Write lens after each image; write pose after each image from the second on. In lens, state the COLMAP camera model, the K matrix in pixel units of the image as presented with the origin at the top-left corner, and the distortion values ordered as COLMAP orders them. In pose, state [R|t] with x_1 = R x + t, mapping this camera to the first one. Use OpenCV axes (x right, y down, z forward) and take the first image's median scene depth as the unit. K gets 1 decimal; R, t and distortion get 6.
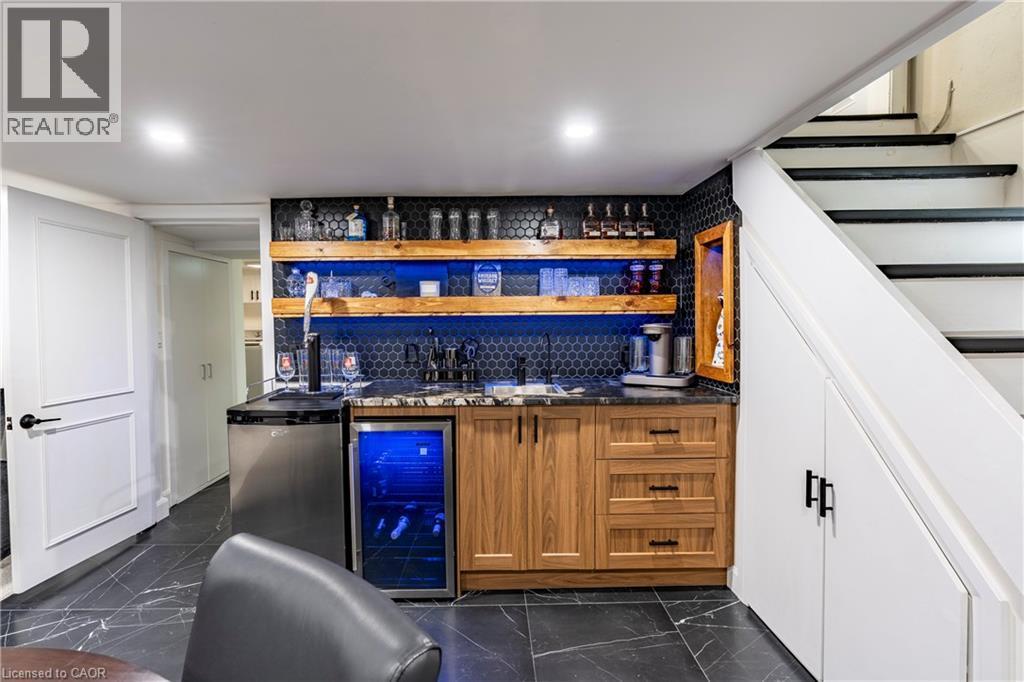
lens RADIAL K [[480.8, 0, 509.4], [0, 480.8, 330.5], [0, 0, 1]] dist [-0.002219, -0.000071]
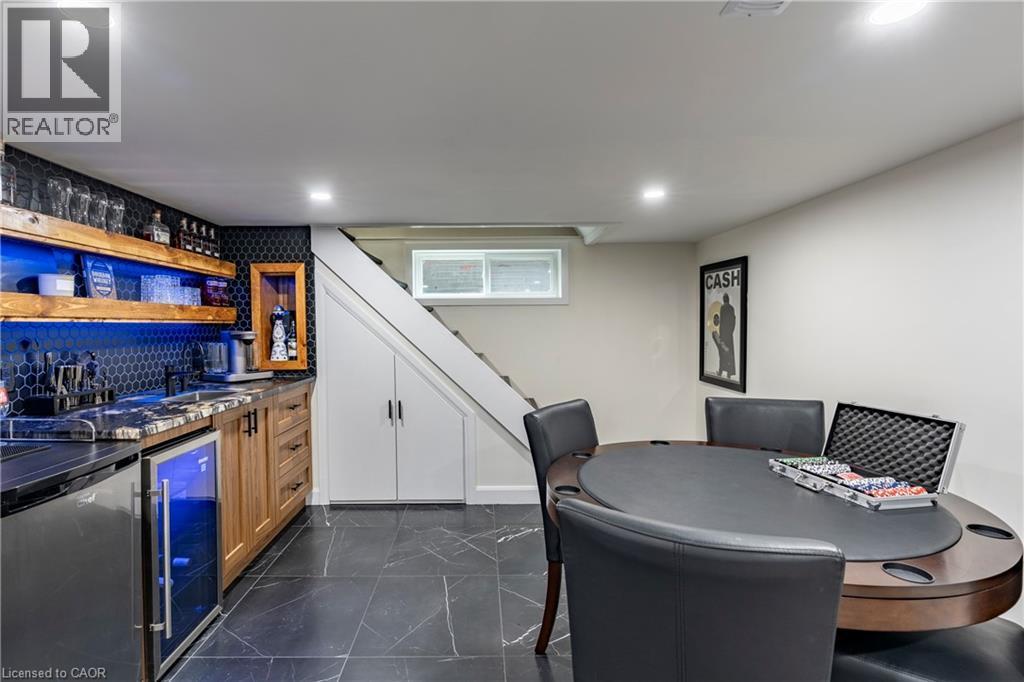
lens RADIAL K [[476.3, 0, 498.6], [0, 476.3, 316.1], [0, 0, 1]] dist [-0.001224, 0.000288]
pose [[-0.014789, 0.027191, 0.999521, -0.913462], [0.029952, 0.999194, -0.026739, -0.000483], [-0.999442, 0.029542, -0.015592, 0.348964]]
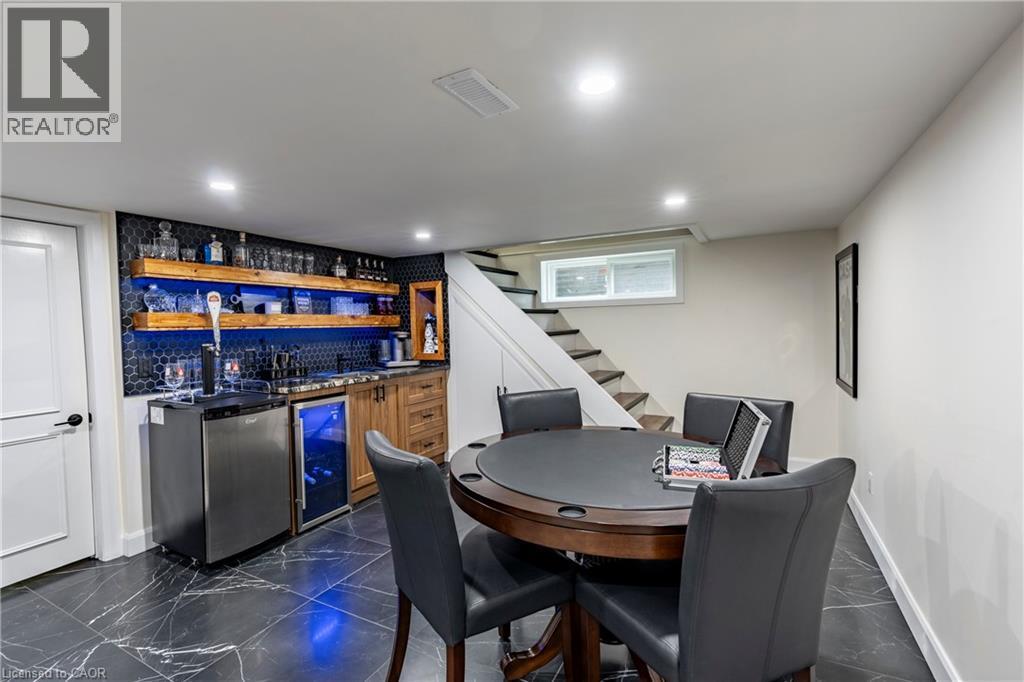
lens RADIAL K [[471.9, 0, 506.4], [0, 471.9, 316.1], [0, 0, 1]] dist [0.021365, 0.000370]
pose [[0.470605, 0.016259, 0.882194, -1.021753], [0.037622, 0.998551, -0.038472, 0.009420], [-0.881542, 0.051295, 0.469311, -0.162861]]
